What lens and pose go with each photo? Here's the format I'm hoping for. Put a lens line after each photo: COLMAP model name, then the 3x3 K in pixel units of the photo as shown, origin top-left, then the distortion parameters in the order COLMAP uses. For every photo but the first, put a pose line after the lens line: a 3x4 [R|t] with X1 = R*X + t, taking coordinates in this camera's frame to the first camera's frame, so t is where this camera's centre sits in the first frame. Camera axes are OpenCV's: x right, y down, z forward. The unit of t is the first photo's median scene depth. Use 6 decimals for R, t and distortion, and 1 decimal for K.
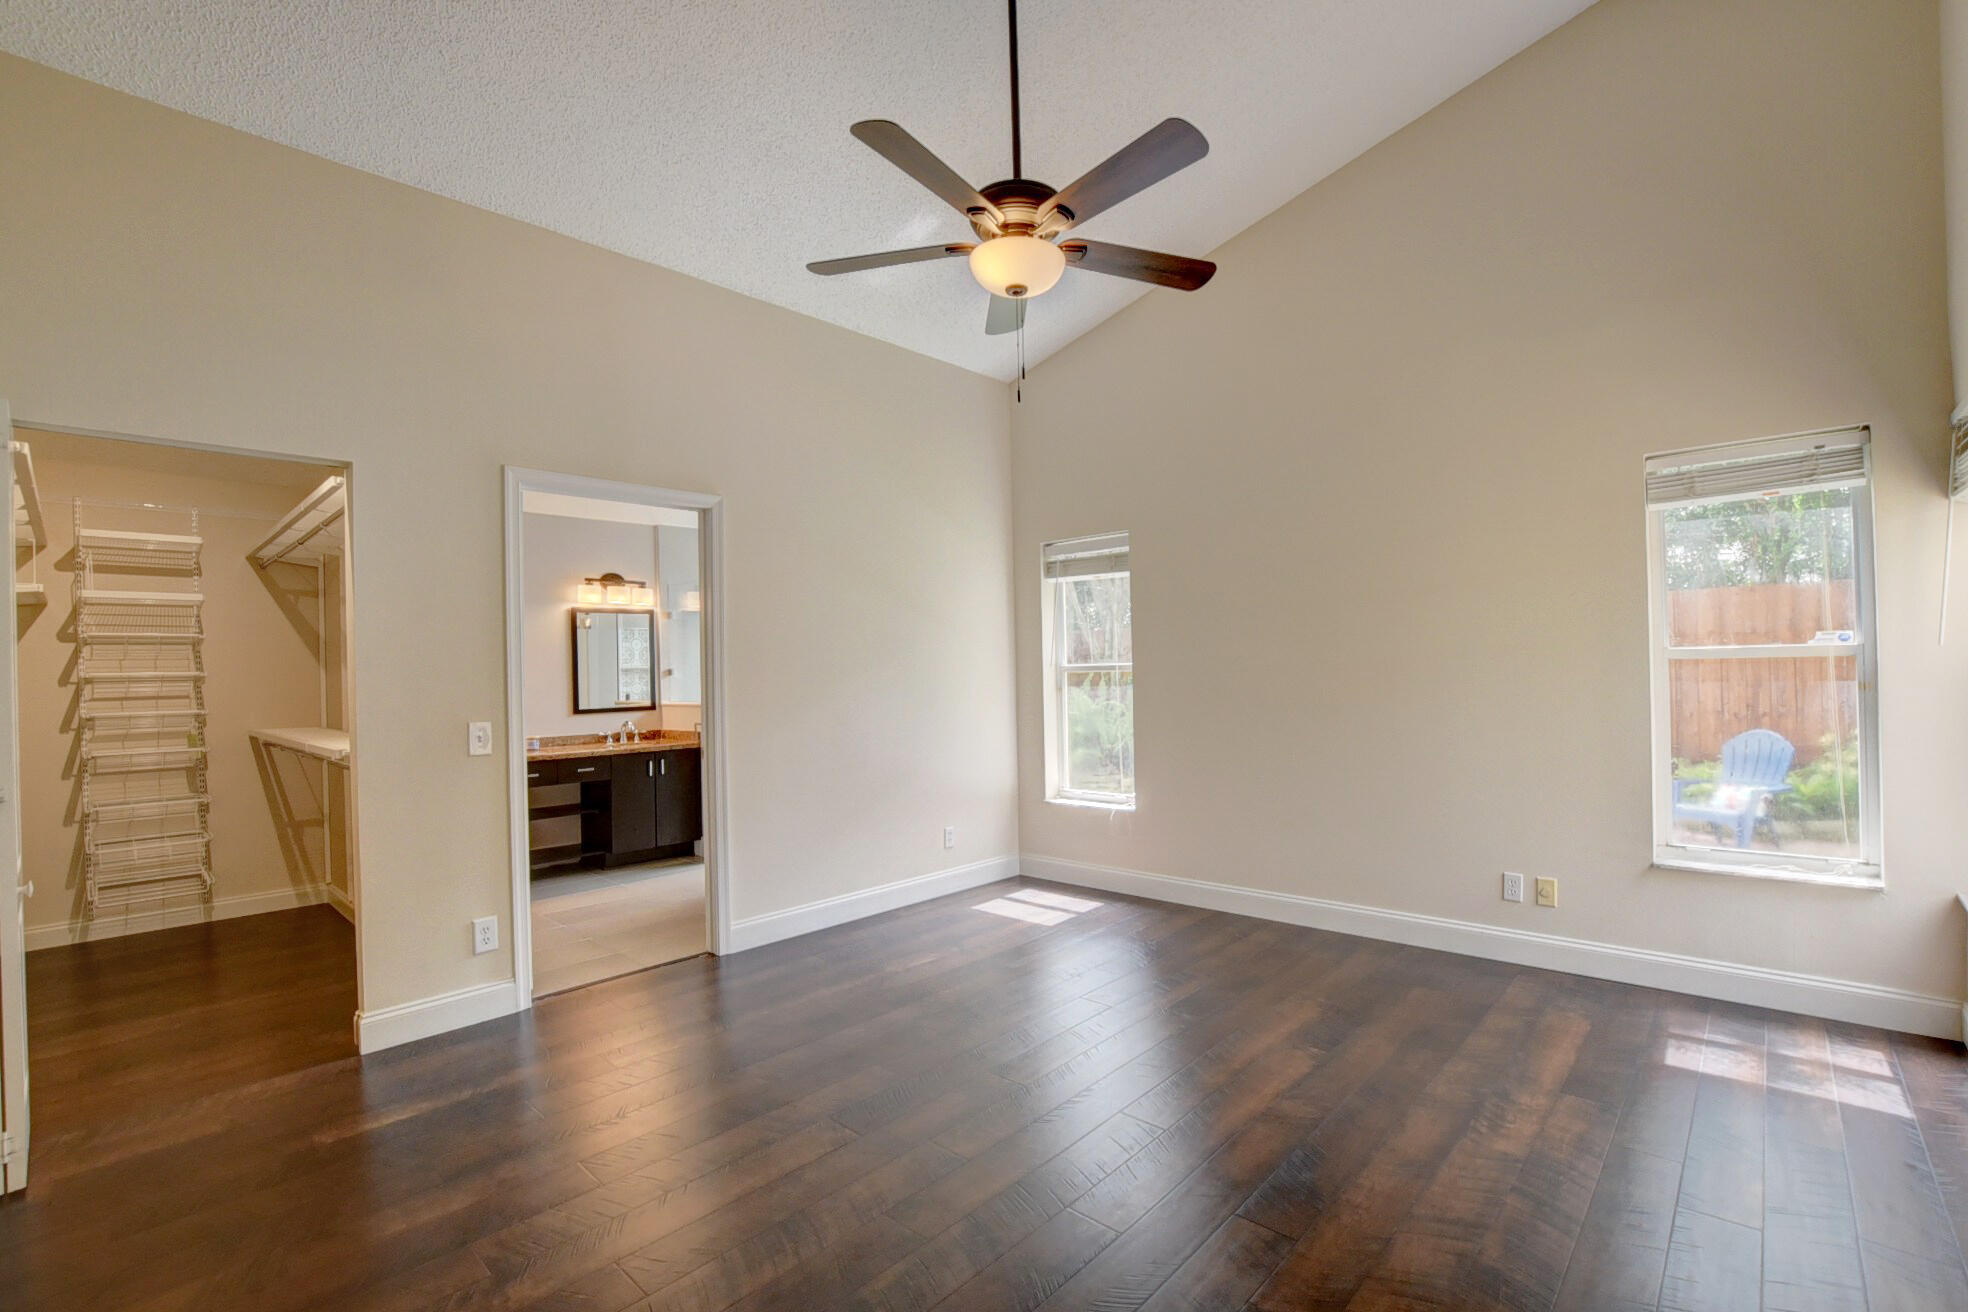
lens RADIAL K [[866.1, 0, 991.2], [0, 866.1, 667.8], [0, 0, 1]] dist [-0.039281, 0.006934]
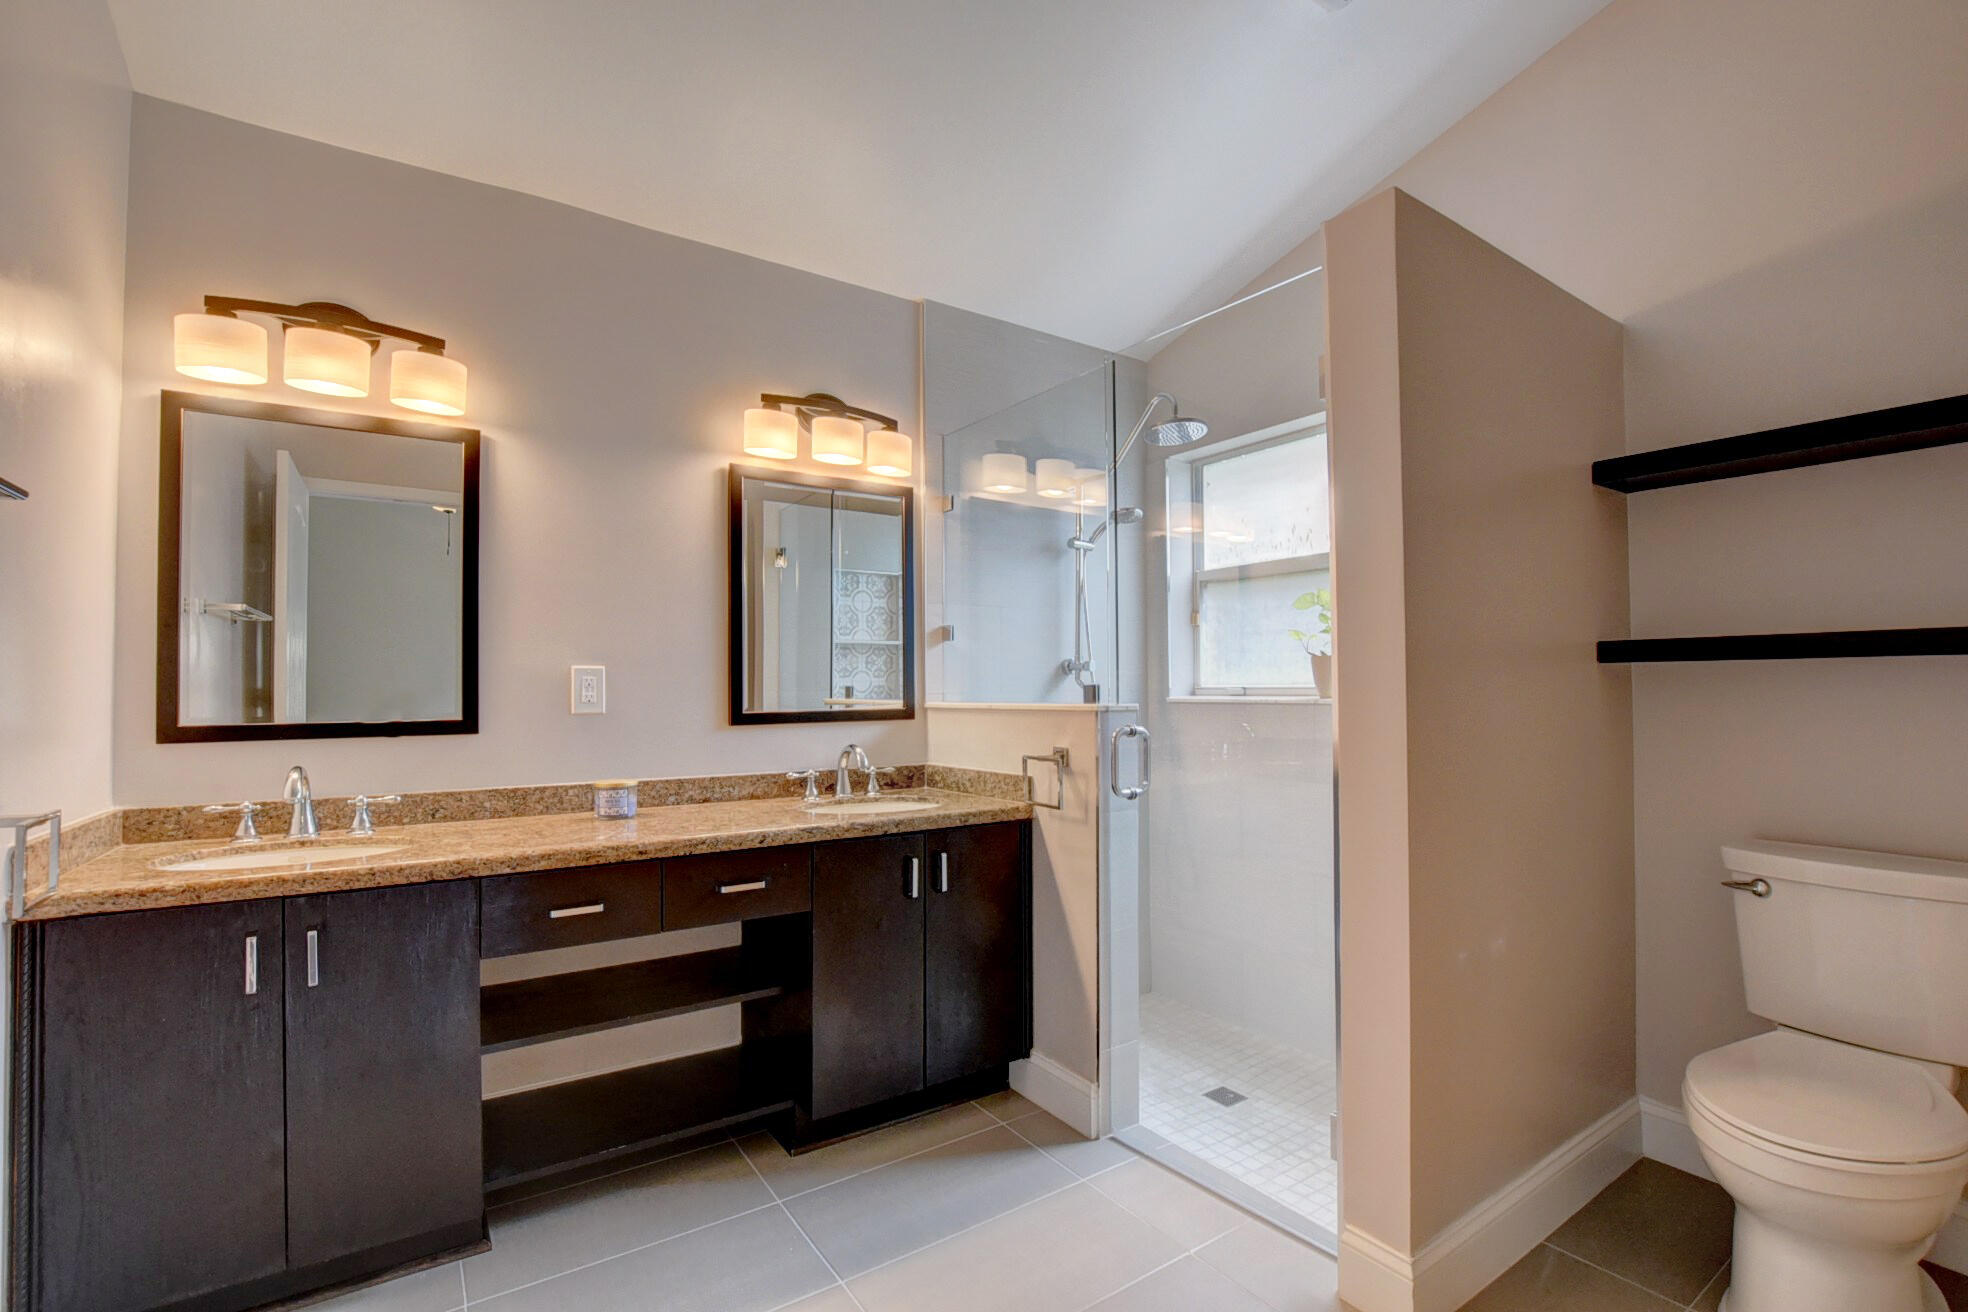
lens RADIAL K [[877.1, 0, 984.9], [0, 877.1, 669.6], [0, 0, 1]] dist [-0.031903, 0.001215]
pose [[0.973898, 0.009102, -0.226805, -0.418181], [-0.013615, 0.999739, -0.018339, 0.051994], [0.226579, 0.020948, 0.973768, 0.948556]]
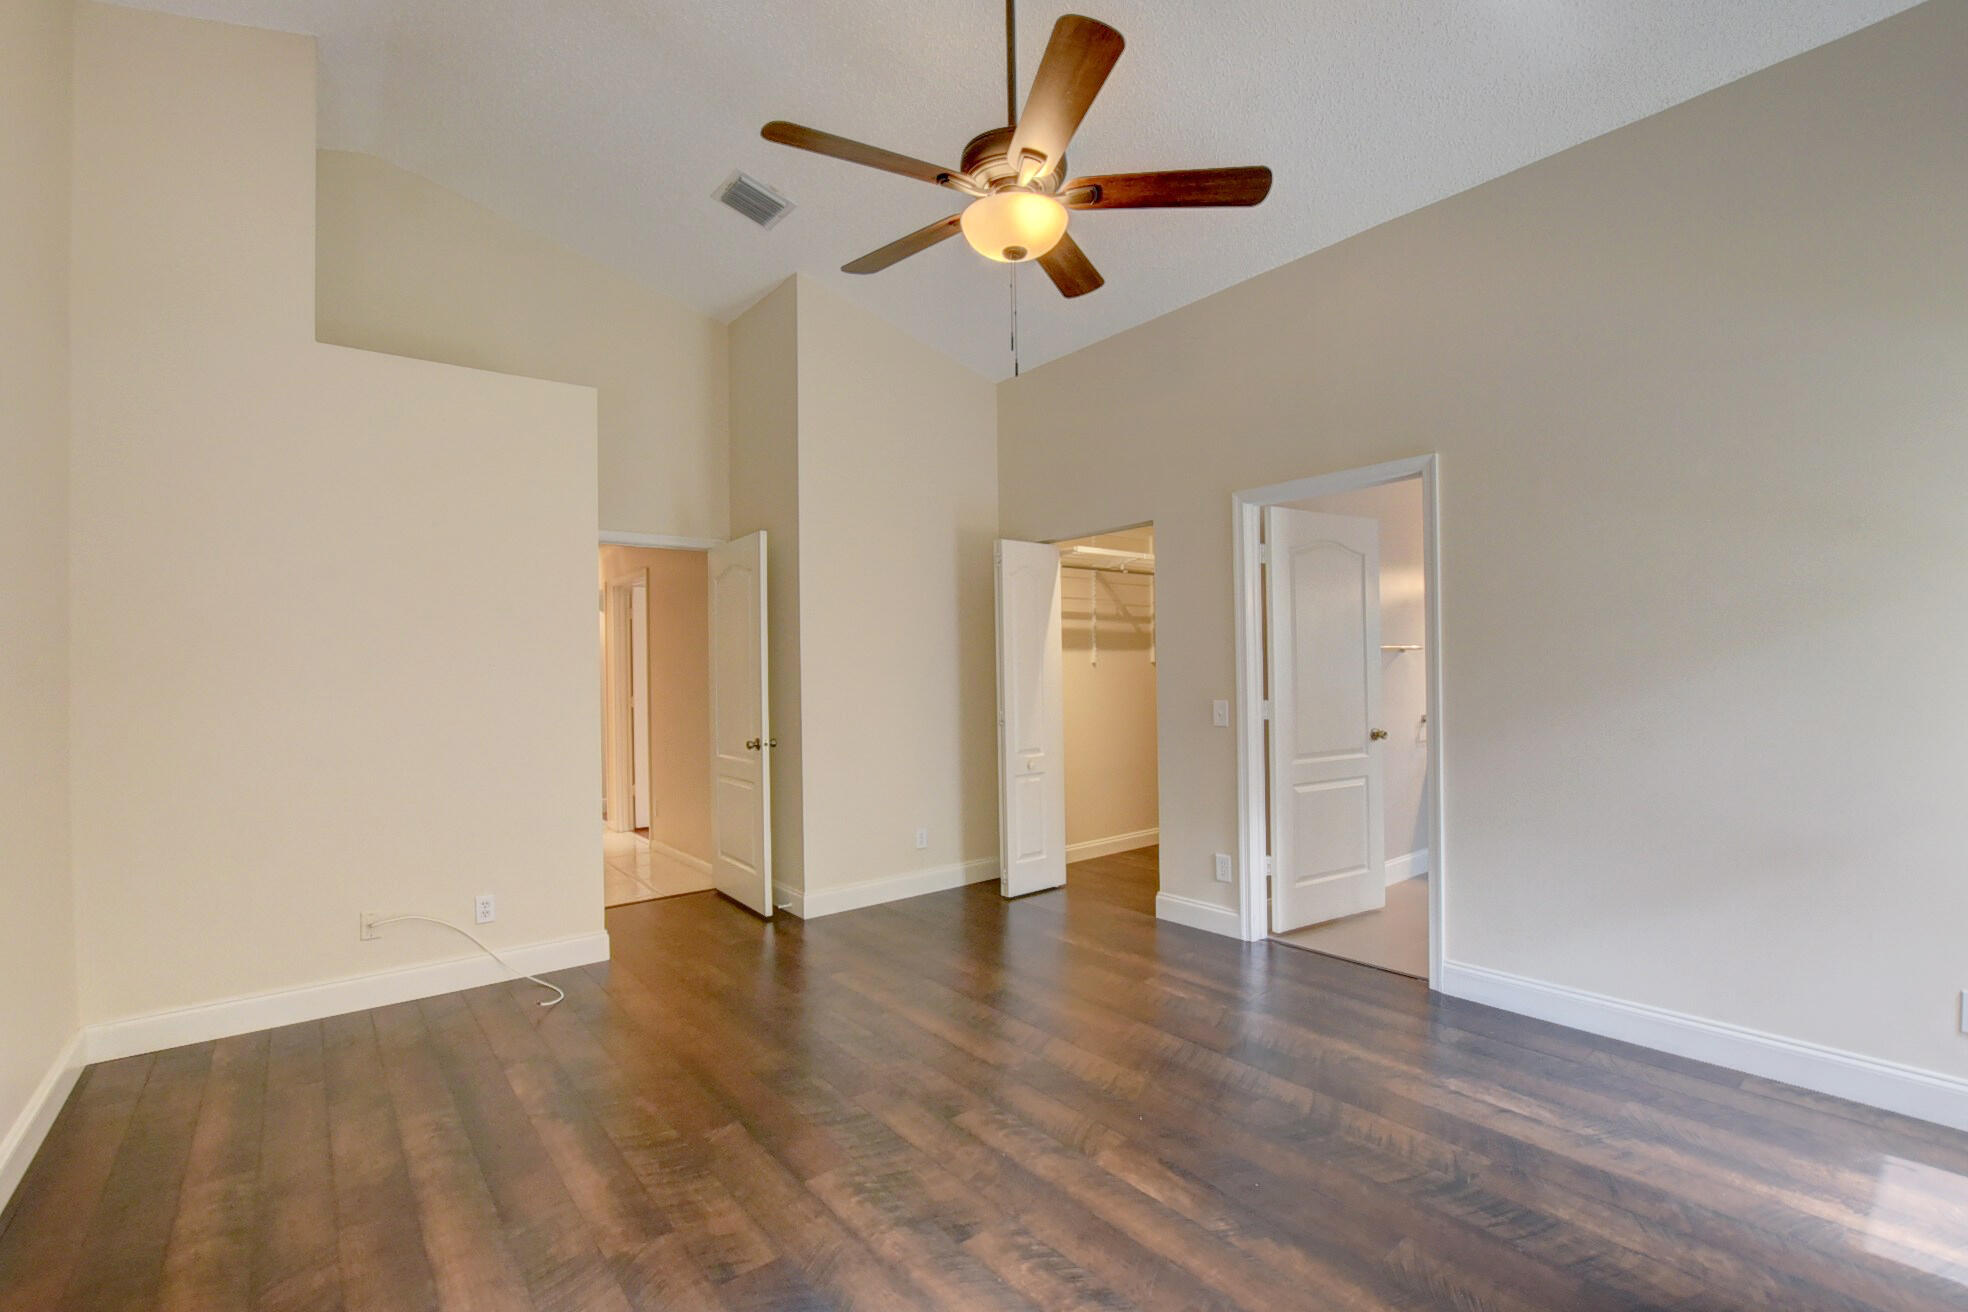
lens RADIAL K [[866.1, 0, 991.2], [0, 866.1, 667.8], [0, 0, 1]] dist [-0.039281, 0.006934]
pose [[-0.130469, 0.019510, -0.991260, 0.586559], [0.017250, 0.999700, 0.017405, -0.010680], [0.991302, -0.014828, -0.130766, 0.677920]]
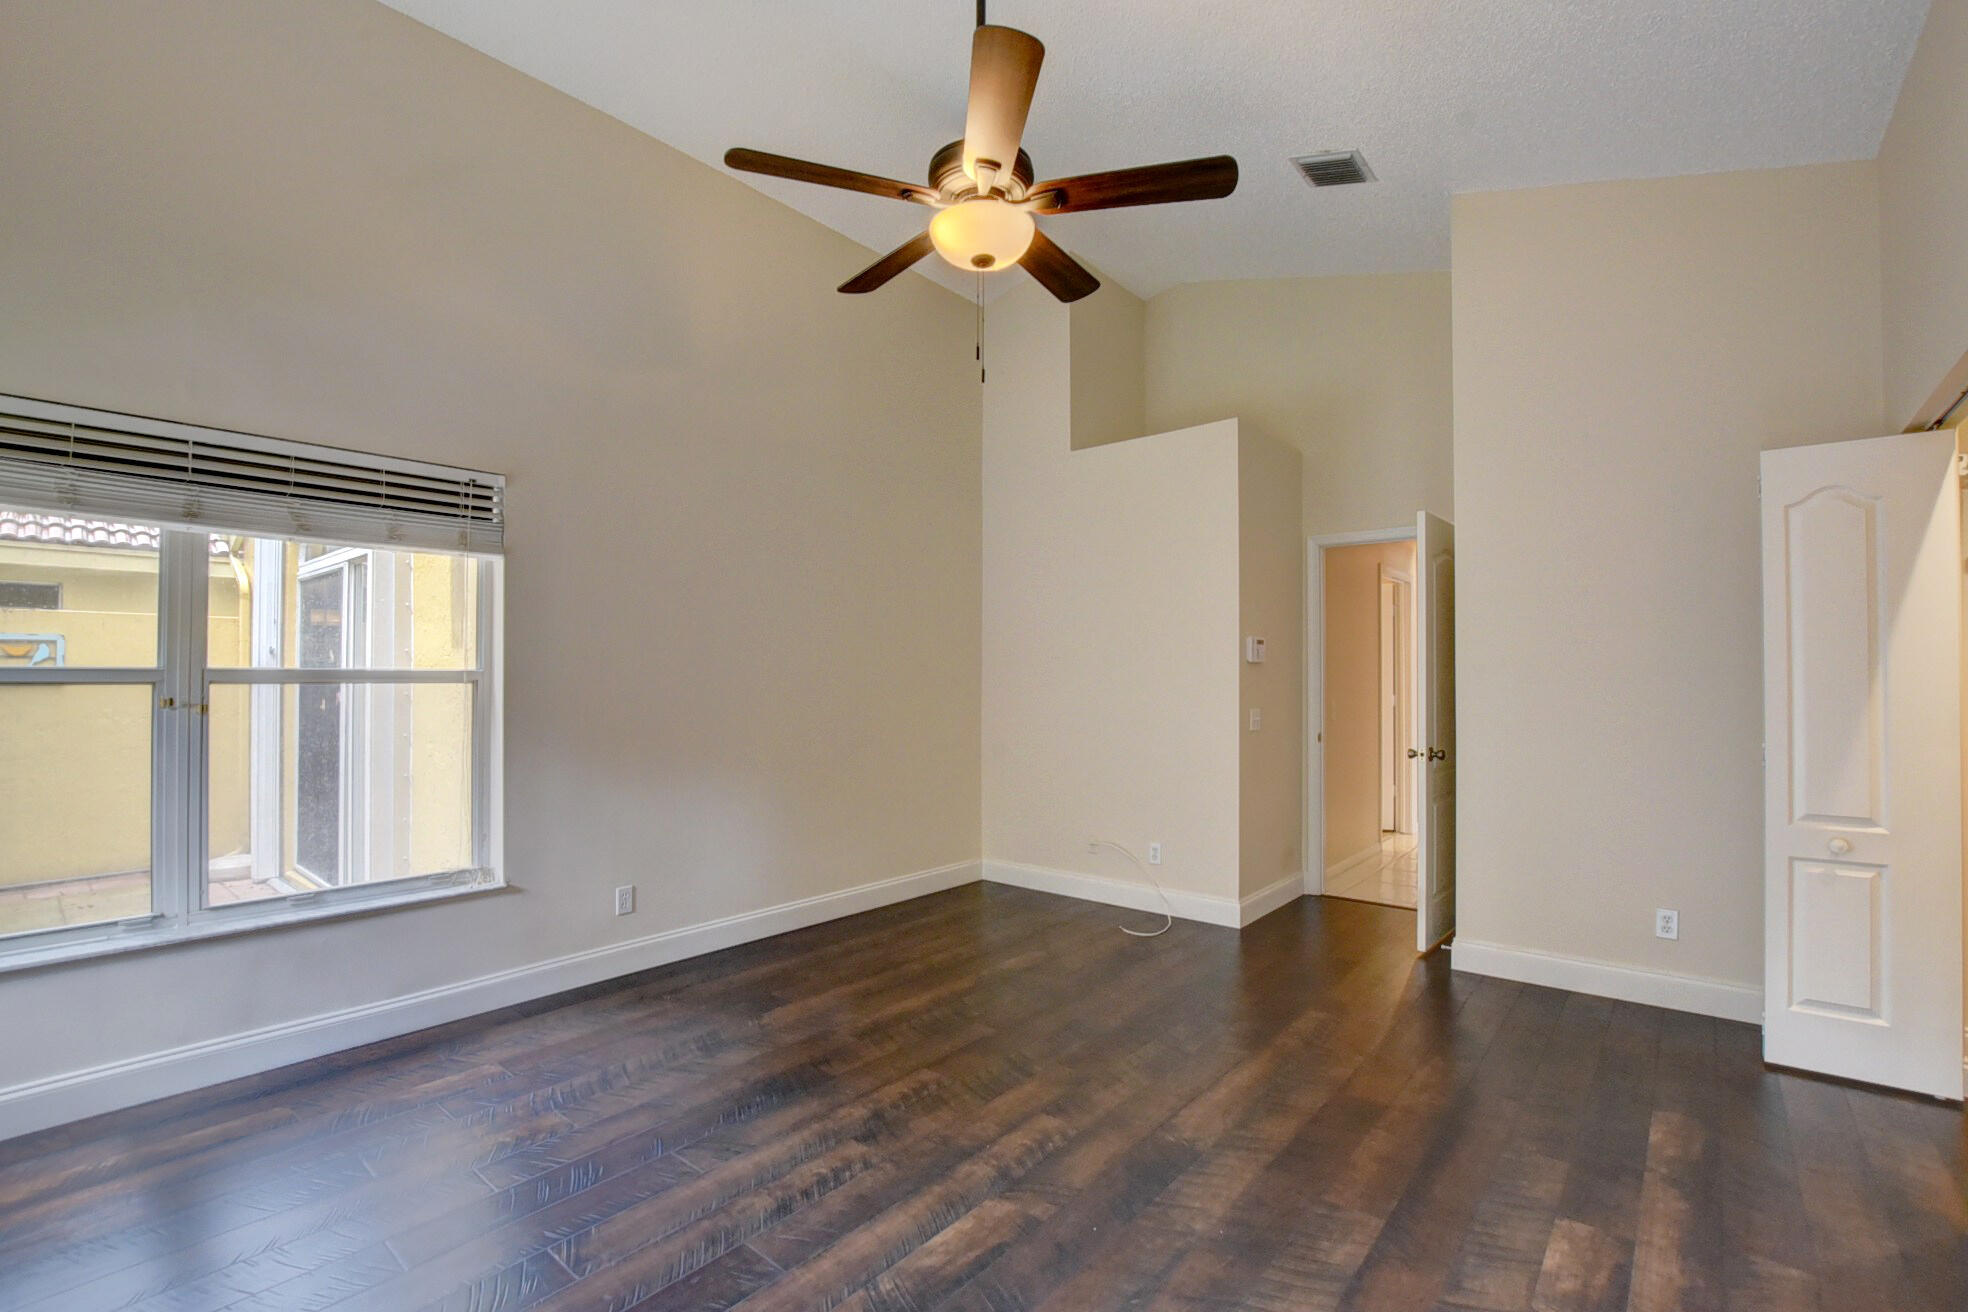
lens RADIAL K [[875.7, 0, 992.9], [0, 875.7, 665.8], [0, 0, 1]] dist [-0.035184, 0.007224]
pose [[-0.998331, 0.021422, -0.053627, 0.048531], [0.022015, 0.999703, -0.010497, 0.002474], [0.053386, -0.011660, -0.998506, 1.200086]]
